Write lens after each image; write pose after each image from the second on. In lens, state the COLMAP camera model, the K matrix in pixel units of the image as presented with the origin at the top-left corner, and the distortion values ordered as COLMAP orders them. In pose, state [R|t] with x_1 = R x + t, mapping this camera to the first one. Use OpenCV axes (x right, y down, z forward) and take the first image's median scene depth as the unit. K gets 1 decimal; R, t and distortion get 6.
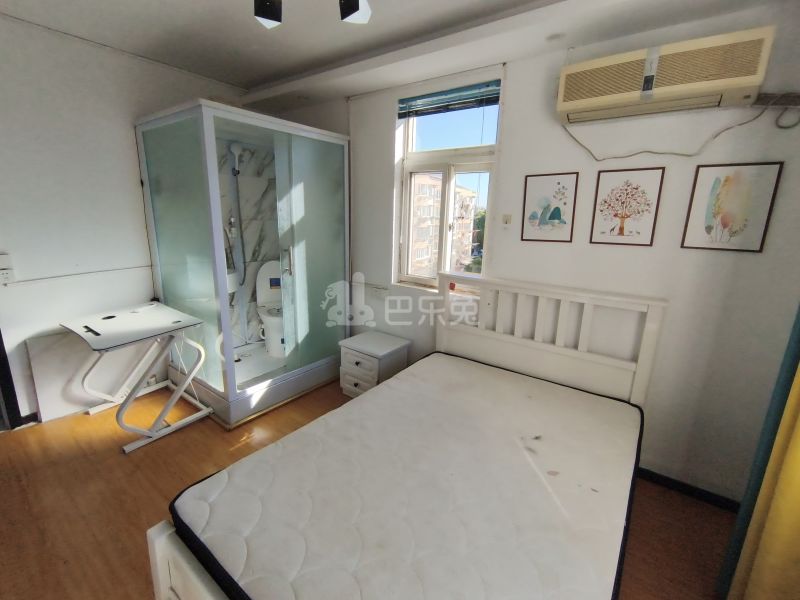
lens RADIAL K [[361.7, 0, 402.1], [0, 361.7, 298.4], [0, 0, 1]] dist [-0.002240, 0.001260]
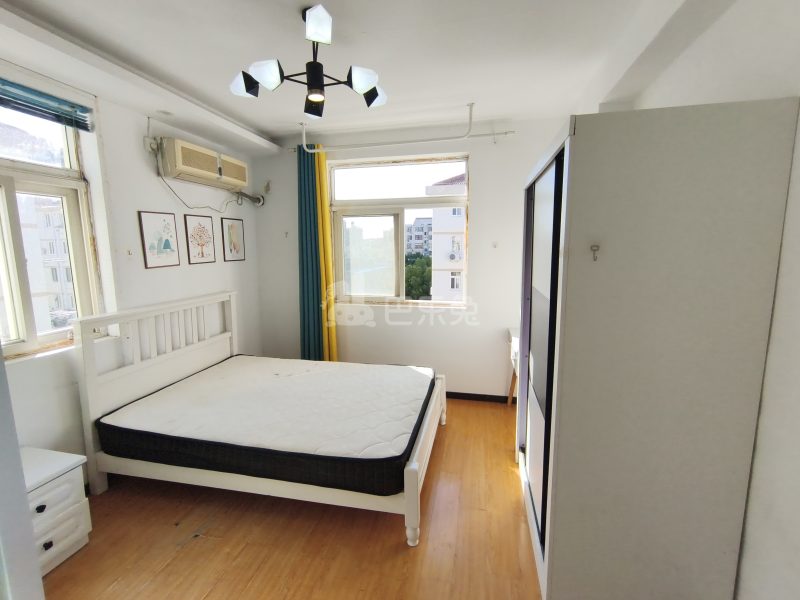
lens RADIAL K [[361.7, 0, 400.3], [0, 361.7, 298.8], [0, 0, 1]] dist [-0.002240, 0.001260]
pose [[-0.409734, -0.156703, 0.898645, -1.069474], [0.202200, 0.945026, 0.256983, -0.216302], [-0.889513, 0.287000, -0.355524, 0.789152]]
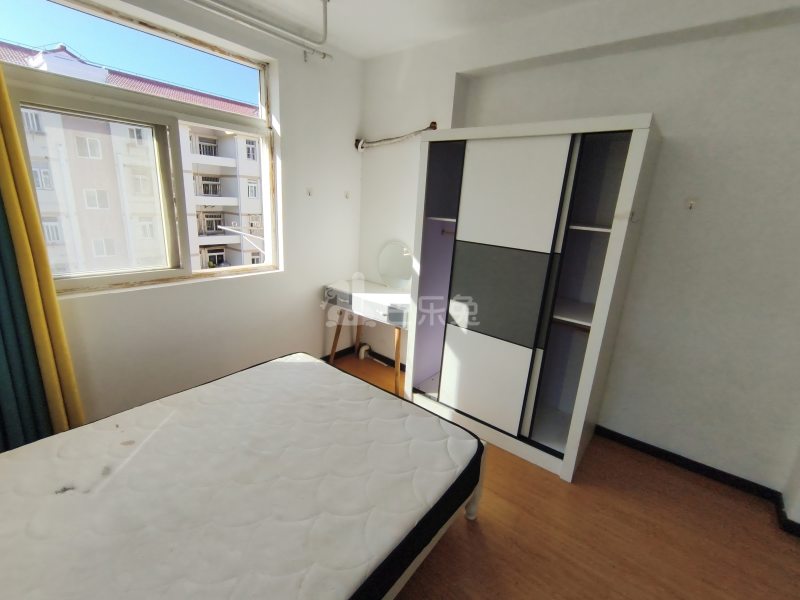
lens RADIAL K [[361.7, 0, 397.7], [0, 361.7, 300.0], [0, 0, 1]] dist [-0.002240, 0.001260]
pose [[-0.995472, -0.094064, 0.013696, -0.198607], [-0.076055, 0.874599, 0.478844, -0.263338], [-0.057020, 0.475634, -0.877793, 1.128049]]
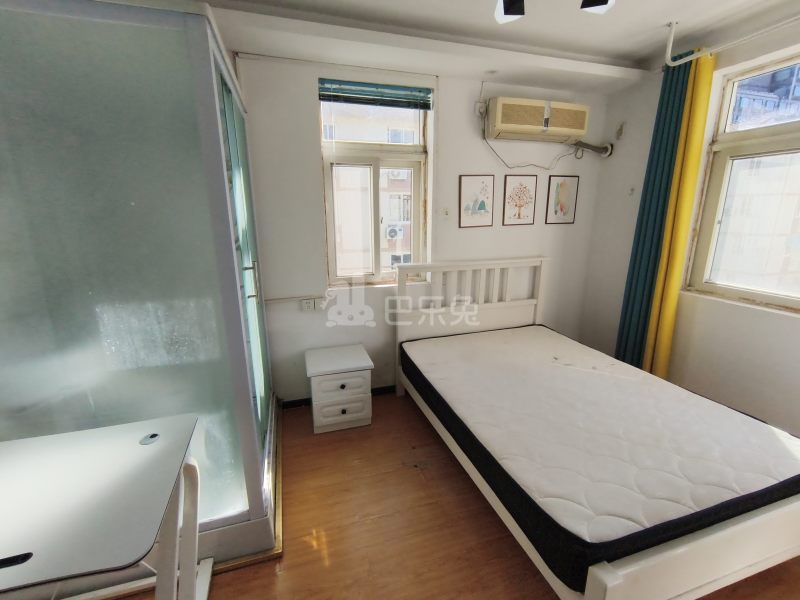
lens RADIAL K [[361.7, 0, 399.5], [0, 361.7, 298.3], [0, 0, 1]] dist [-0.002240, 0.001260]
pose [[0.585173, -0.221789, 0.779988, -0.870832], [0.206855, 0.970876, 0.120879, -0.127855], [-0.784081, 0.090609, 0.614008, 0.459454]]
